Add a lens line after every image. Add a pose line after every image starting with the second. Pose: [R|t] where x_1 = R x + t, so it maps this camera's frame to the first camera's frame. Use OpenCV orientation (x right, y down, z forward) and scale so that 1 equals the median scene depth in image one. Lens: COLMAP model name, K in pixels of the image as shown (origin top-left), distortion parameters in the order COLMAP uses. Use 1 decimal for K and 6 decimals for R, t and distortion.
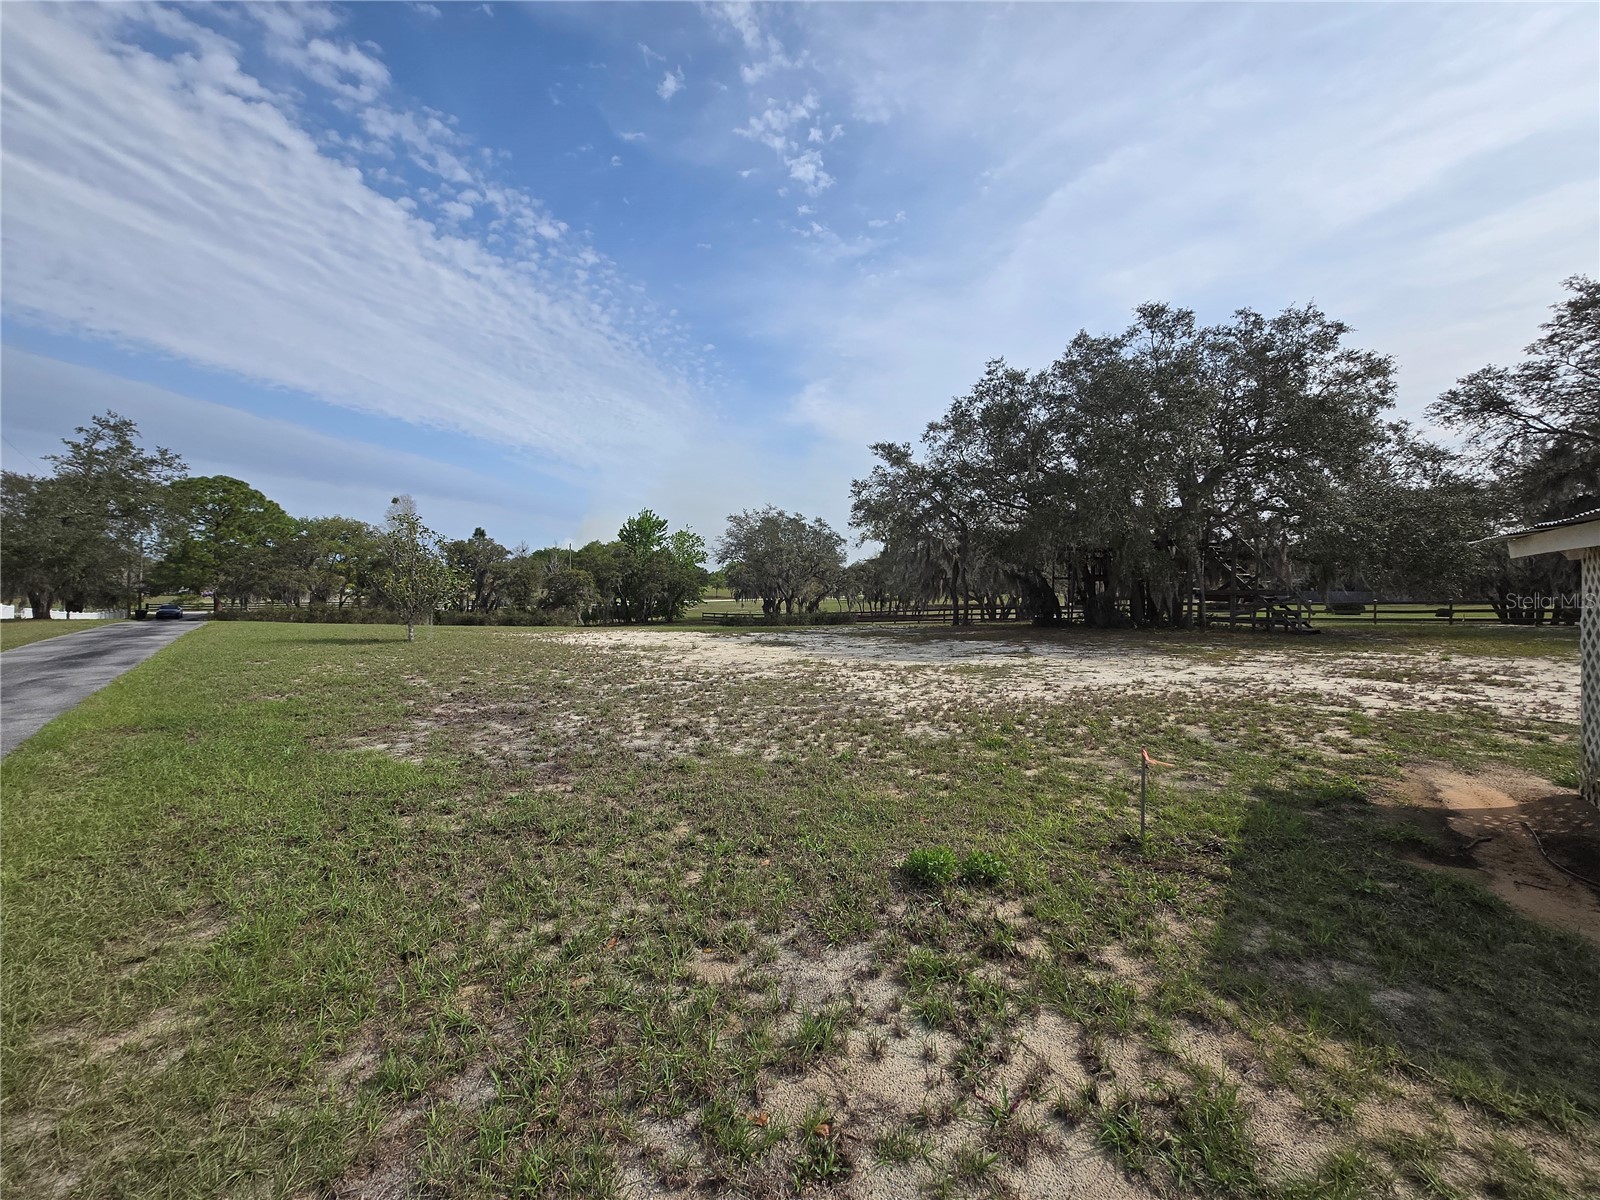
lens RADIAL K [[626.9, 0, 803.6], [0, 626.9, 602.5], [0, 0, 1]] dist [-0.001300, 0.000152]
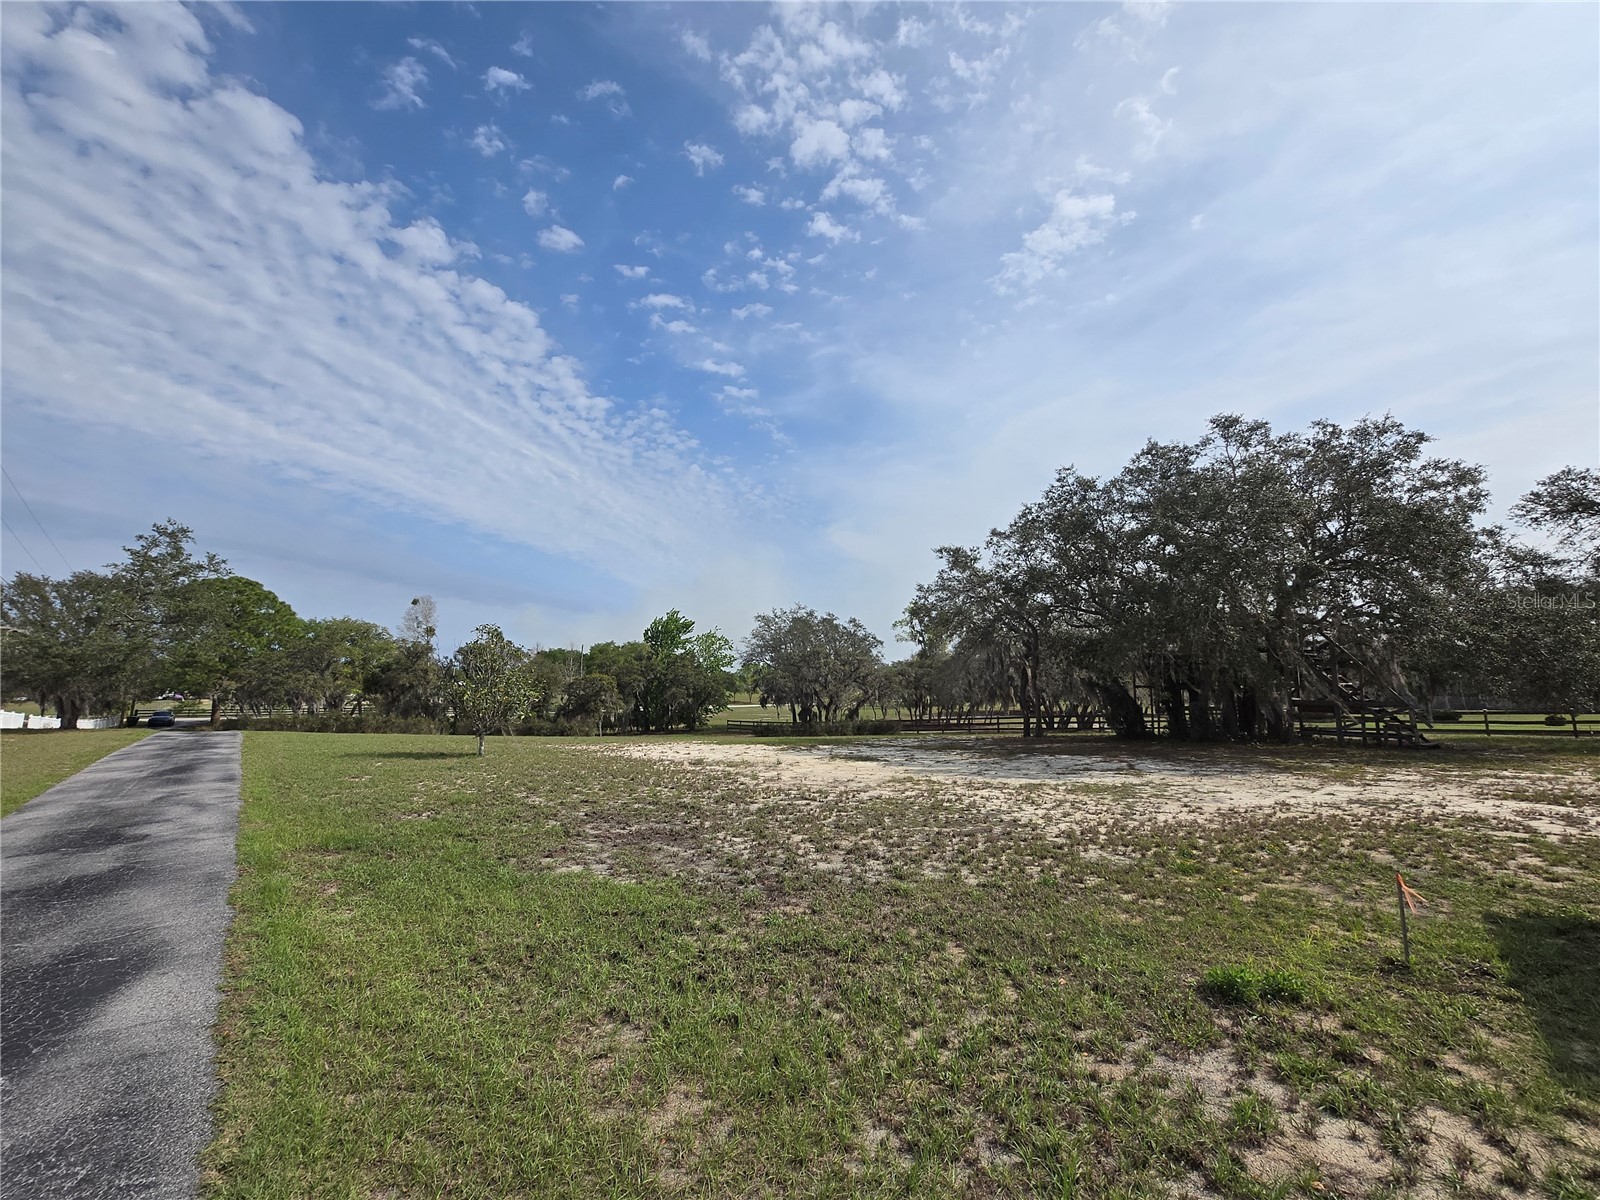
lens RADIAL K [[680.8, 0, 807.4], [0, 680.8, 600.1], [0, 0, 1]] dist [0.001589, 0.000684]
pose [[0.999748, -0.002839, -0.022282, -0.160800], [-0.000671, 0.987761, -0.155972, -0.017002], [0.022452, 0.155948, 0.987510, -0.093210]]
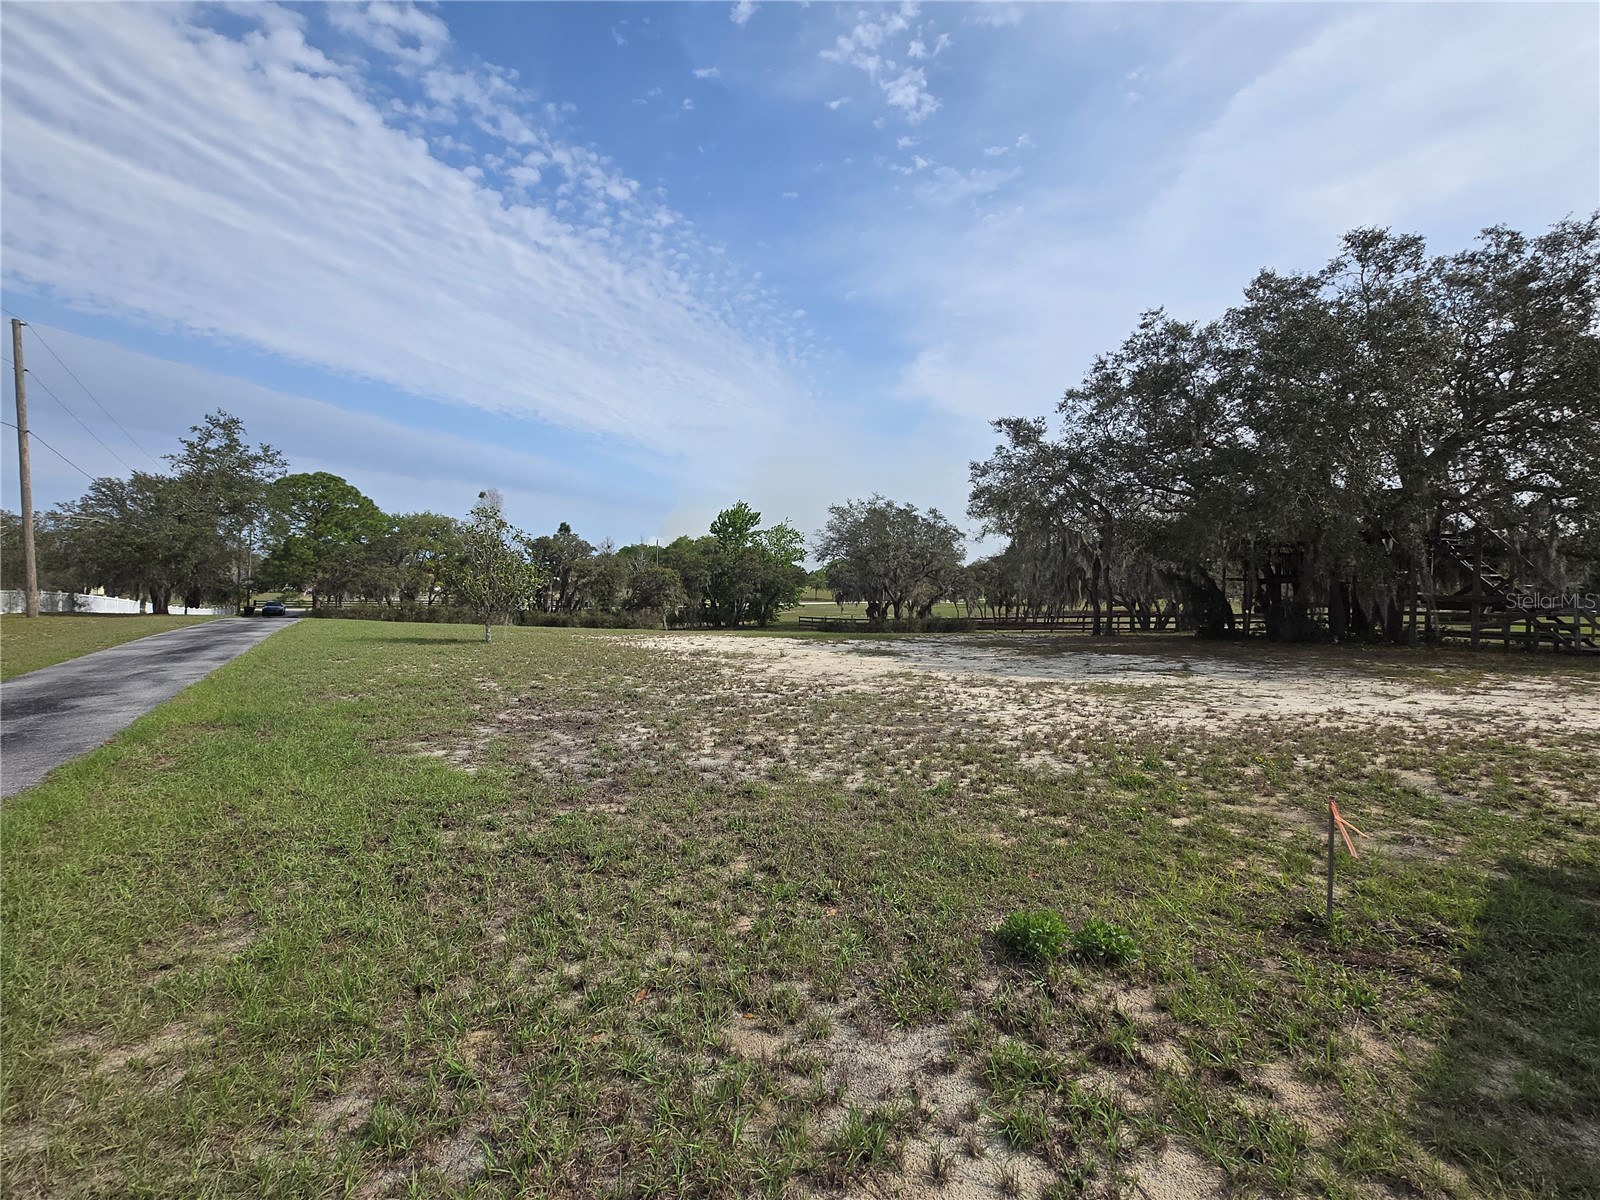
lens RADIAL K [[714.4, 0, 803.5], [0, 714.4, 602.3], [0, 0, 1]] dist [-0.002391, 0.002742]
pose [[0.987824, 0.010183, -0.155240, 0.015701], [-0.010968, 0.999931, -0.004203, 0.001948], [0.155187, 0.005855, 0.987868, 0.017371]]
